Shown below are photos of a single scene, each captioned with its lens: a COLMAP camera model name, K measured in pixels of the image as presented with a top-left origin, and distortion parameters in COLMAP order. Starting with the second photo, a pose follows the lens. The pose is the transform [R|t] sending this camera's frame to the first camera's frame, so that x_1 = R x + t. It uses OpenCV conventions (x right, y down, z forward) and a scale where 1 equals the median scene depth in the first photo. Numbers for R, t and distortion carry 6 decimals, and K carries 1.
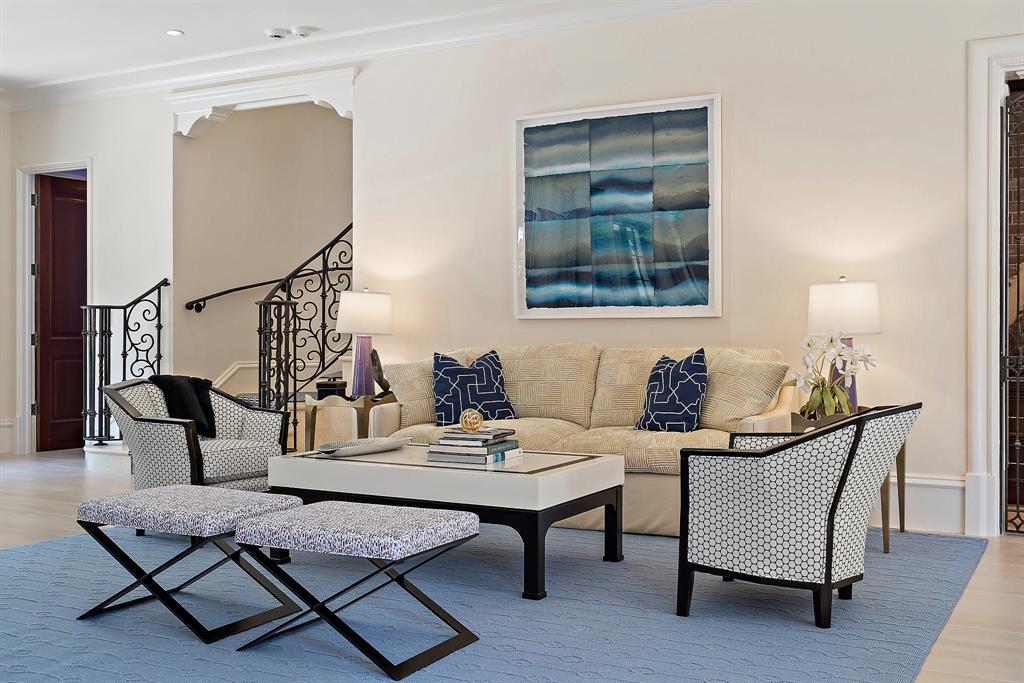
lens RADIAL K [[1011.3, 0, 512.0], [0, 1011.3, 341.5], [0, 0, 1]] dist [0.007931, 0.001581]
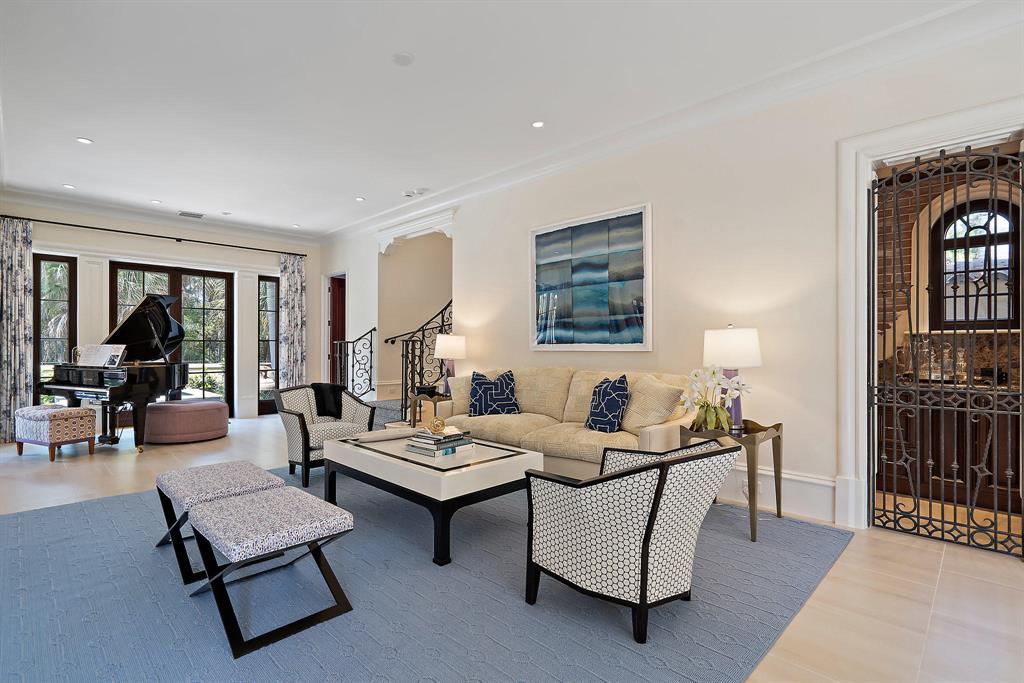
lens RADIAL K [[463.6, 0, 493.9], [0, 463.6, 347.1], [0, 0, 1]] dist [-0.001296, 0.000308]
pose [[0.955700, 0.003105, -0.294326, 0.184973], [-0.005225, 0.999966, -0.006418, -0.025129], [0.294296, 0.007672, 0.955683, 0.278512]]
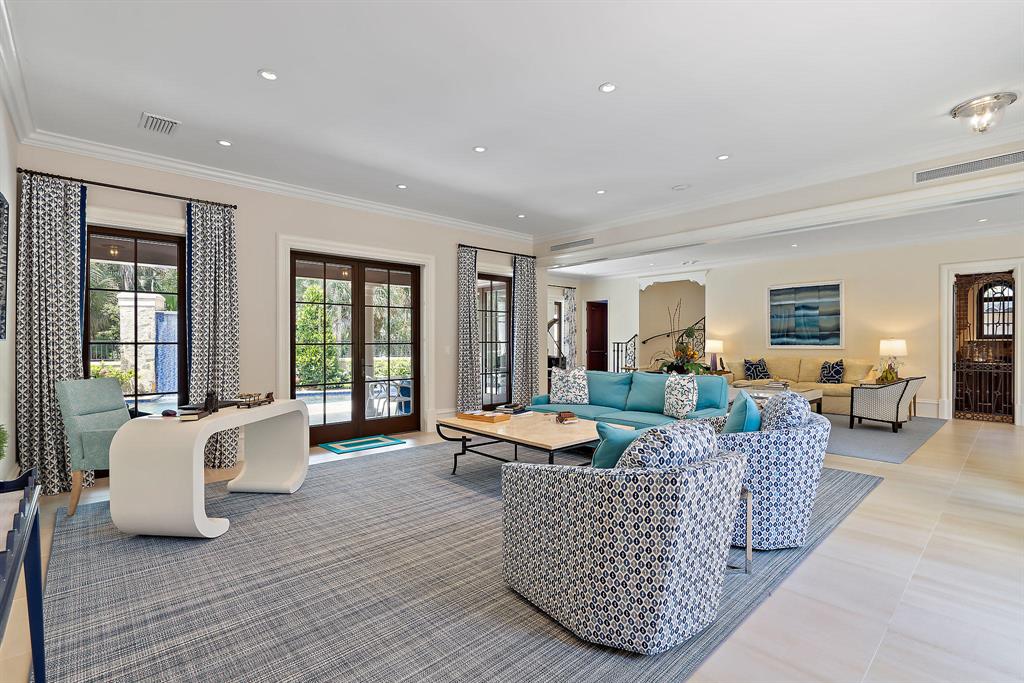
lens RADIAL K [[465.1, 0, 512.0], [0, 465.1, 341.5], [0, 0, 1]] dist [0.004156, 0.000509]
pose [[0.951639, 0.000503, -0.307219, -0.343914], [-0.002699, 0.999974, -0.006722, -0.035237], [0.307208, 0.007226, 0.951615, -0.735767]]
